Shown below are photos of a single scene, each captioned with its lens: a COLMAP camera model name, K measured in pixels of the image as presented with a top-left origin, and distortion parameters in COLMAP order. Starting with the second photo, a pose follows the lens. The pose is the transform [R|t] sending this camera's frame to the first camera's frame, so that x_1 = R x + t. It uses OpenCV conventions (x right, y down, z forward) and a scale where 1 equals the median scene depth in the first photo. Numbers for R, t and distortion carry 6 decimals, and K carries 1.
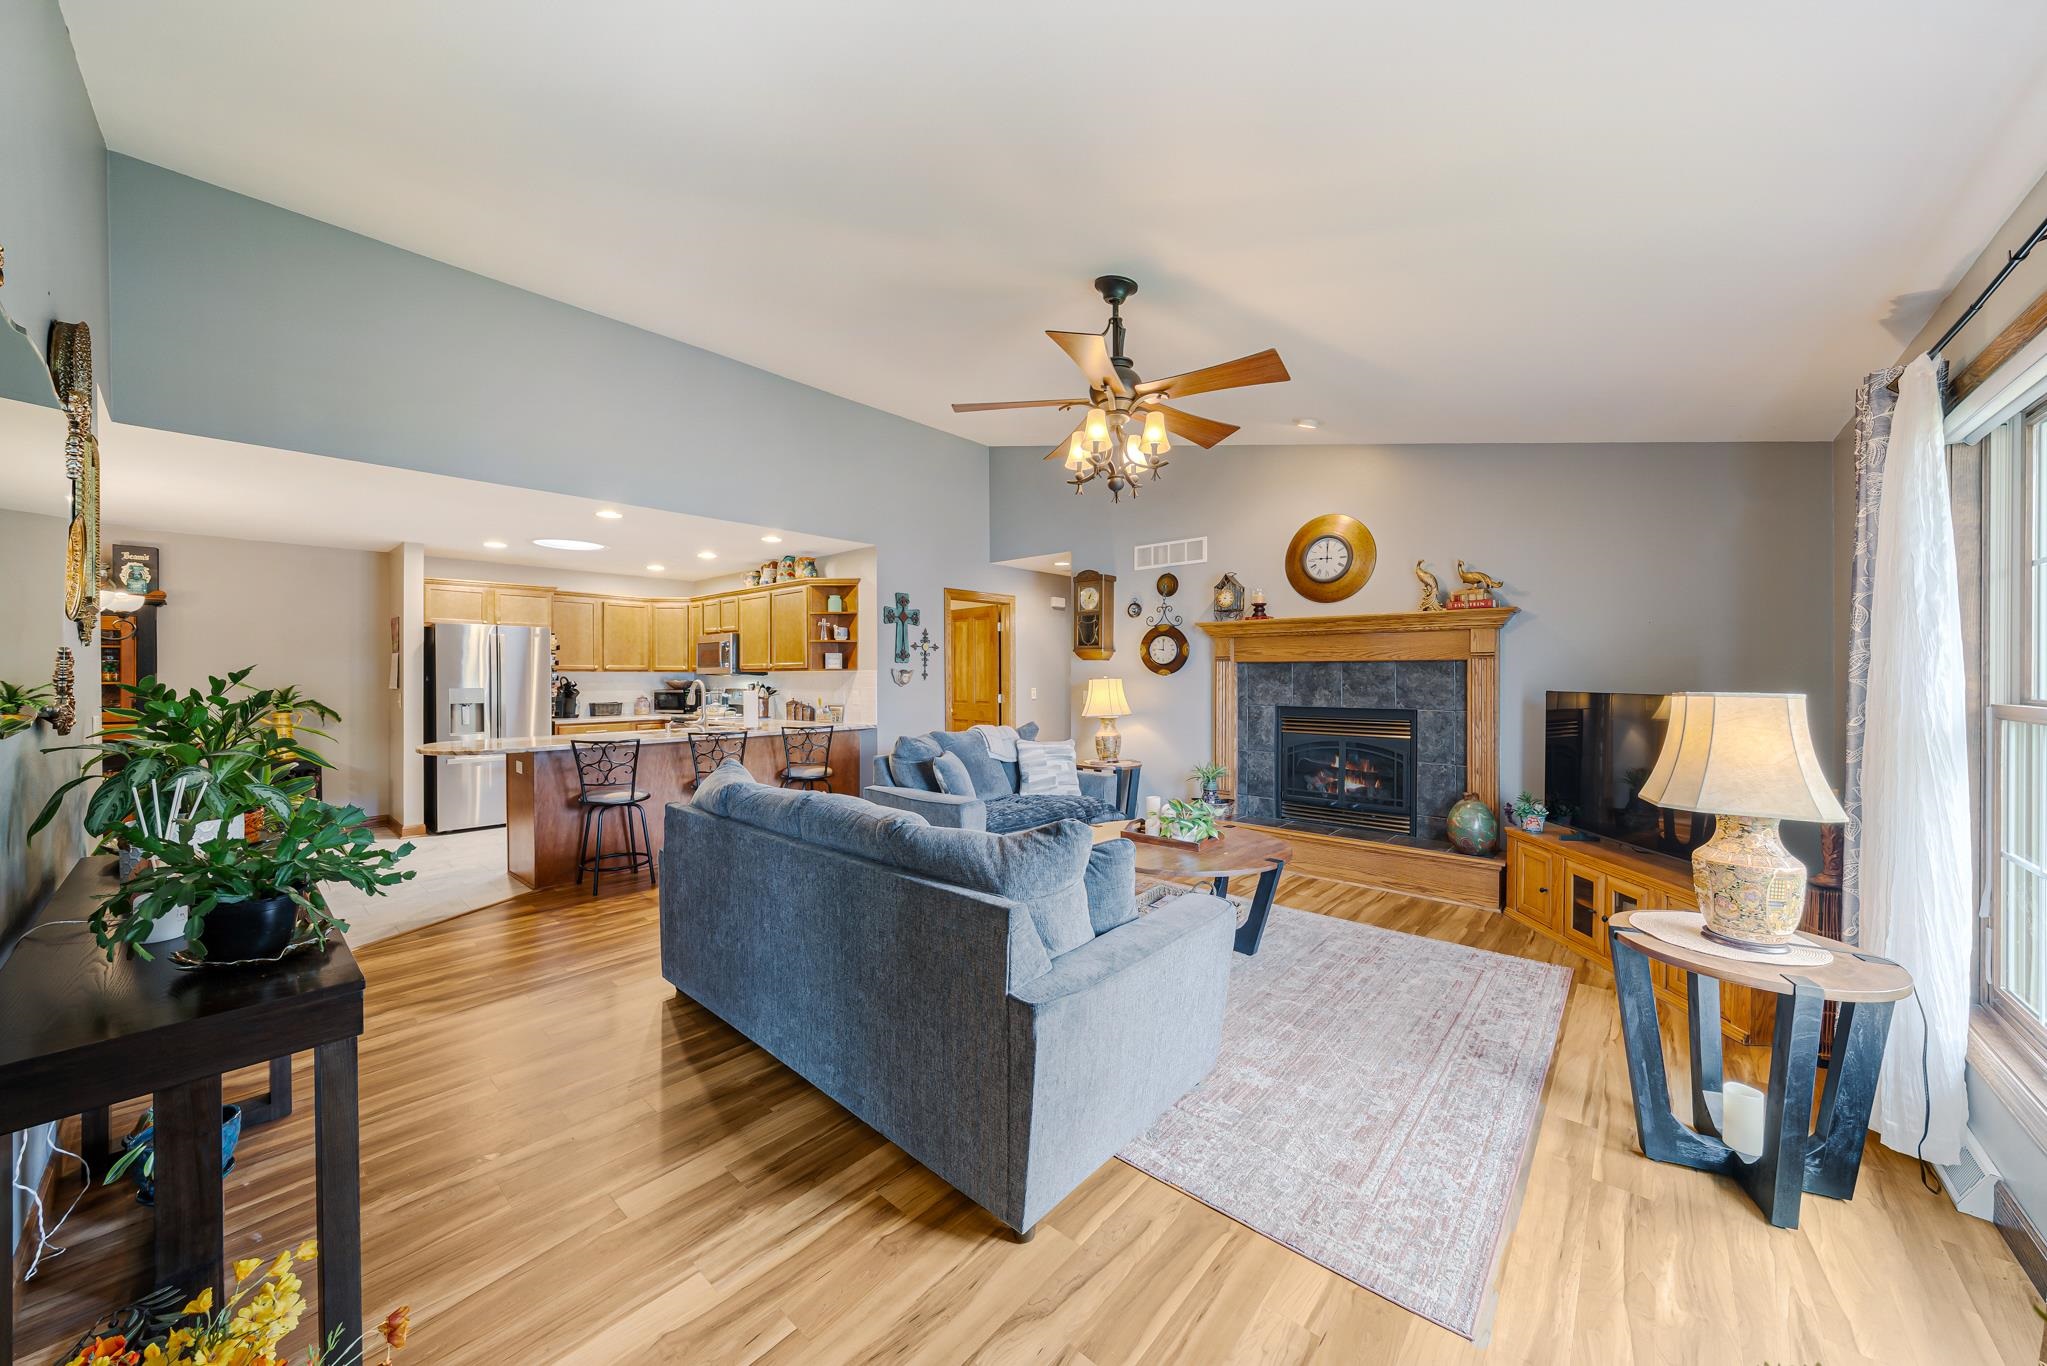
lens RADIAL K [[721.1, 0, 1023.5], [0, 721.1, 683.0], [0, 0, 1]] dist [-0.009710, -0.000080]
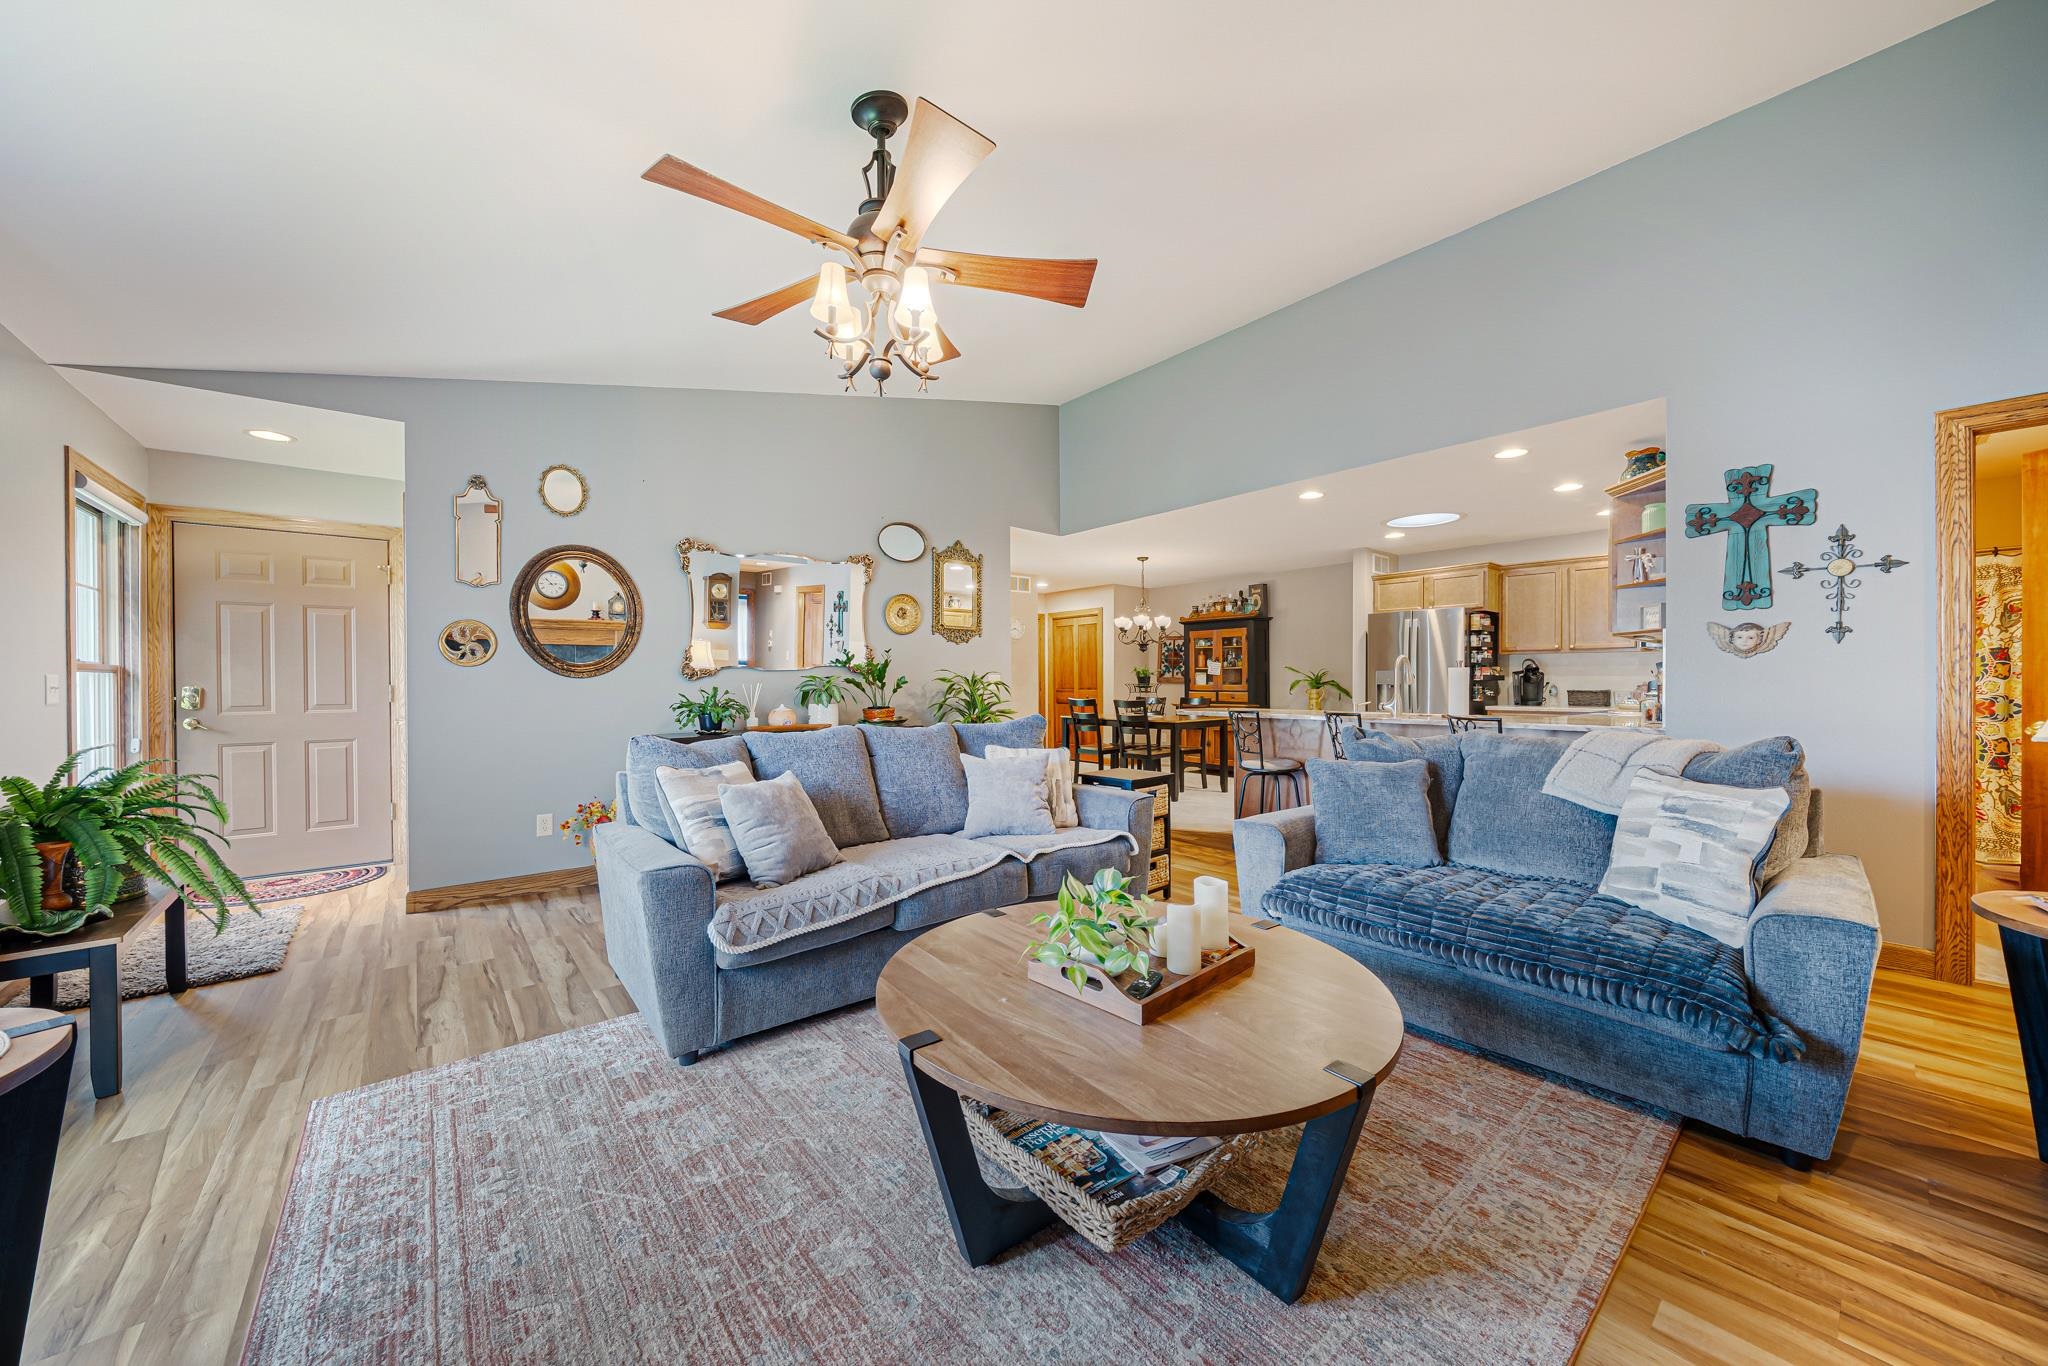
lens RADIAL K [[725.0, 0, 1013.4], [0, 725.0, 690.5], [0, 0, 1]] dist [-0.001626, -0.000094]
pose [[-0.162478, 0.014706, -0.986603, 0.402321], [-0.004183, 0.999870, 0.015593, 0.021899], [0.986703, 0.006661, -0.162395, 0.587775]]
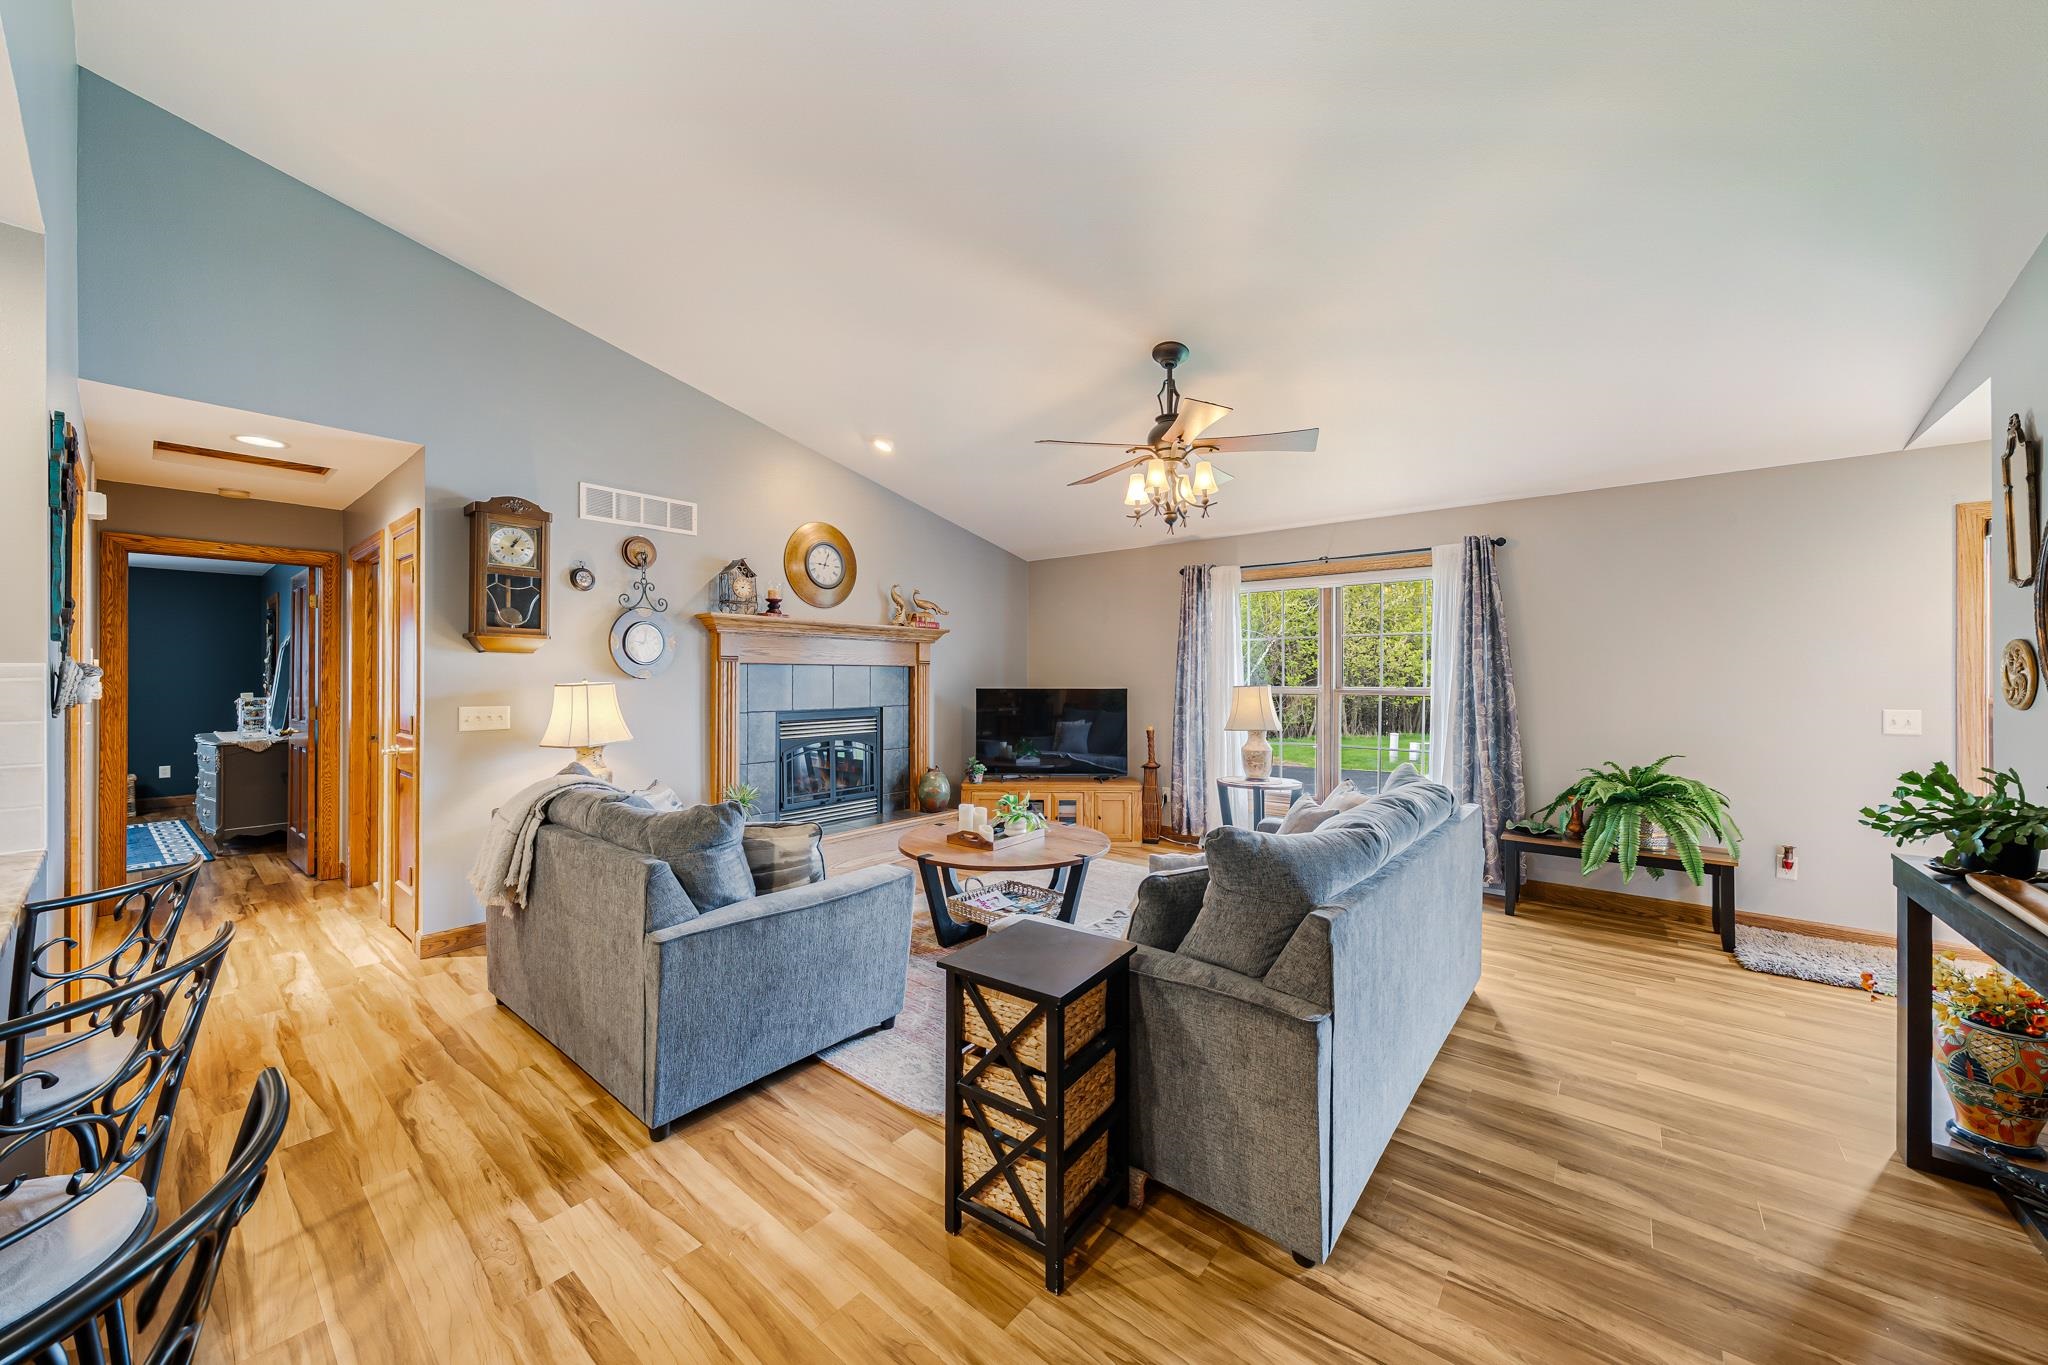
lens RADIAL K [[729.5, 0, 1018.5], [0, 729.5, 673.3], [0, 0, 1]] dist [-0.000511, 0.000063]
pose [[-0.027064, 0.005233, 0.999620, -0.494228], [0.007656, 0.999958, -0.005027, -0.008627], [-0.999604, 0.007517, -0.027102, 0.597130]]
